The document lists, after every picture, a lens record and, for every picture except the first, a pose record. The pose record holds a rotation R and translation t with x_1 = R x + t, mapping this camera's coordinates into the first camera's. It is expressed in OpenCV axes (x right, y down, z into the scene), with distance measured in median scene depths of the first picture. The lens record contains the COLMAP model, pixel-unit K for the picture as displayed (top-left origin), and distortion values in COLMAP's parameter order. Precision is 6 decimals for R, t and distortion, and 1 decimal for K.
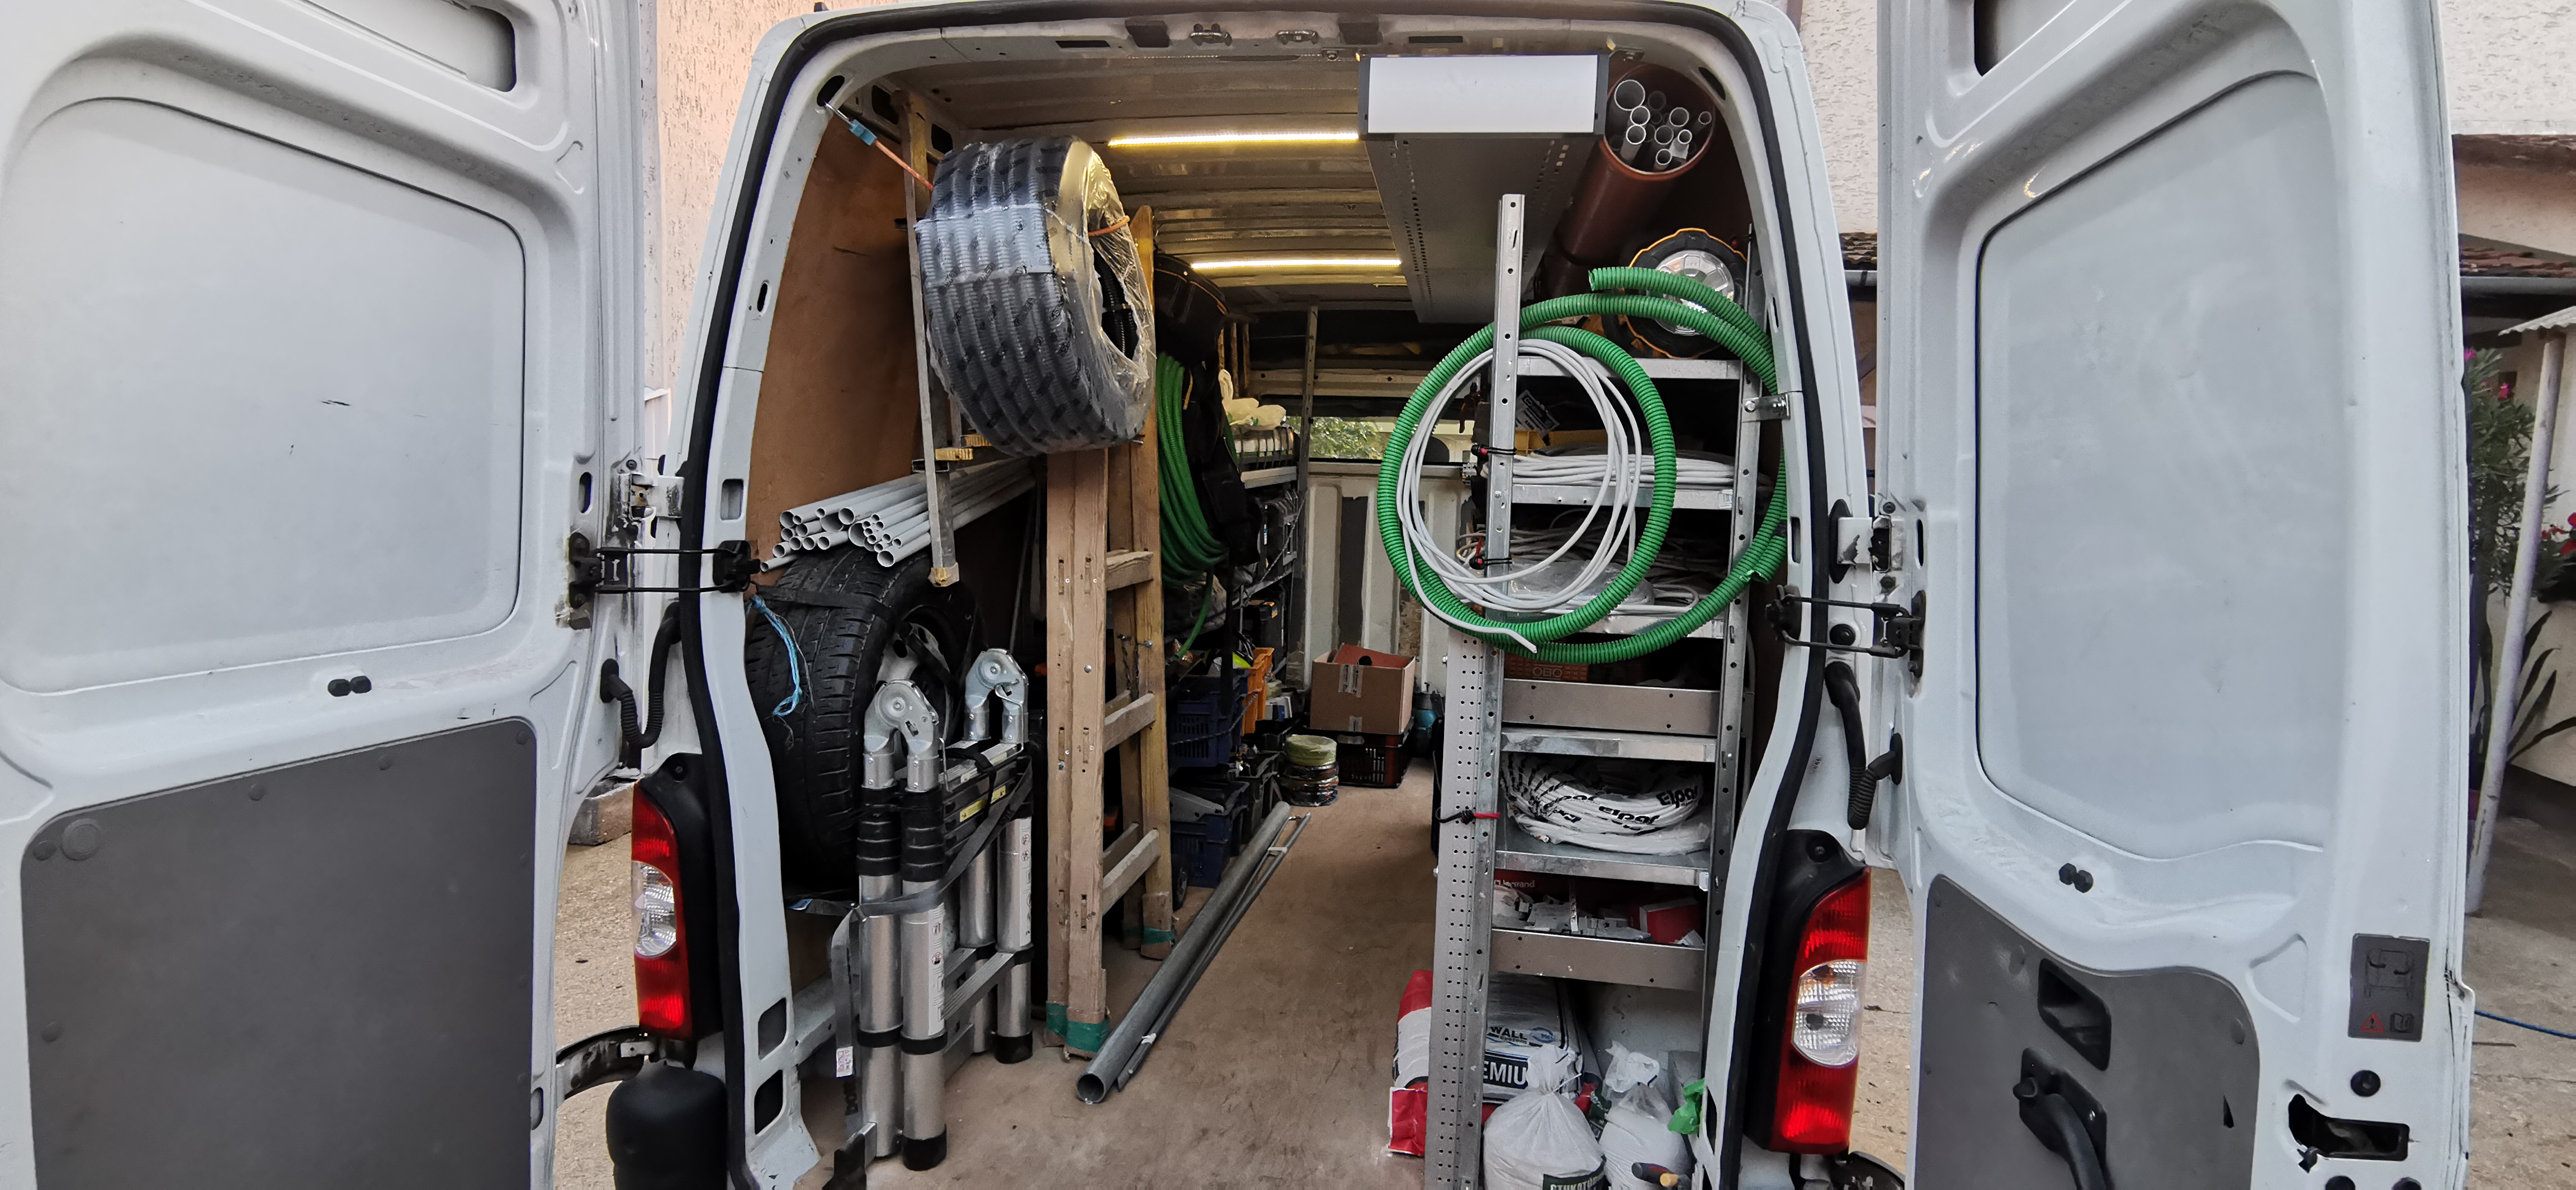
lens RADIAL K [[1280.0, 0, 1284.3], [0, 1280.0, 594.0], [0, 0, 1]] dist [0.006688, 0.000353]
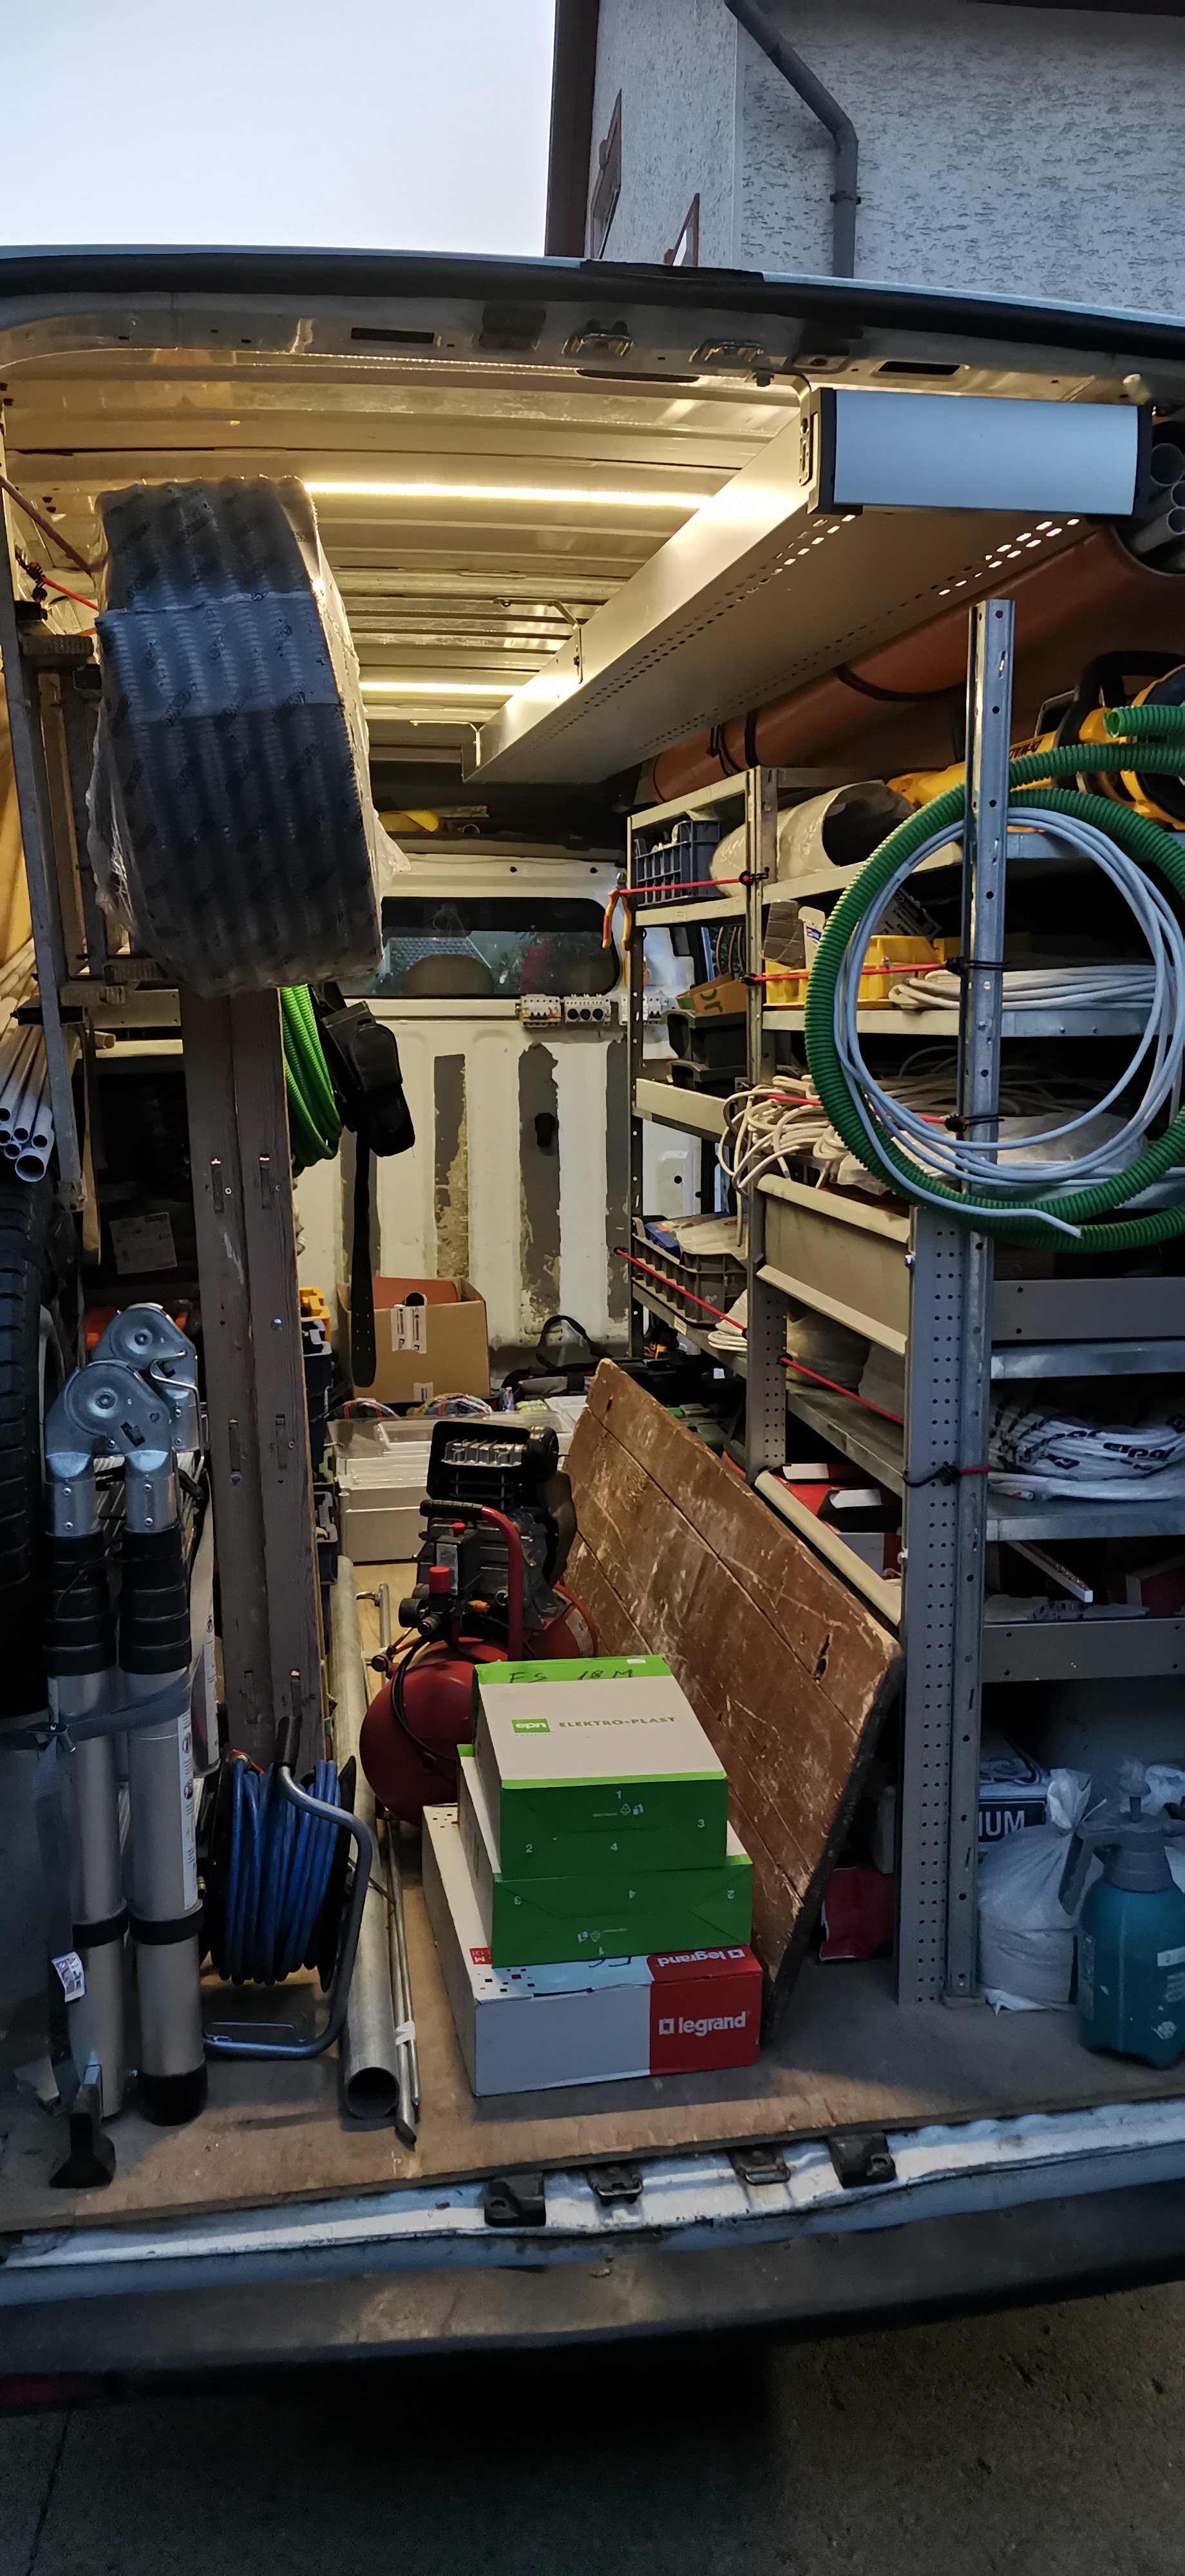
lens RADIAL K [[1941.4, 0, 591.9], [0, 1941.4, 1290.0], [0, 0, 1]] dist [0.047801, 0.001067]
pose [[0.947008, -0.079278, 0.311274, -0.376792], [0.063988, 0.996202, 0.059048, -0.008249], [-0.314773, -0.036001, 0.948484, 0.025067]]
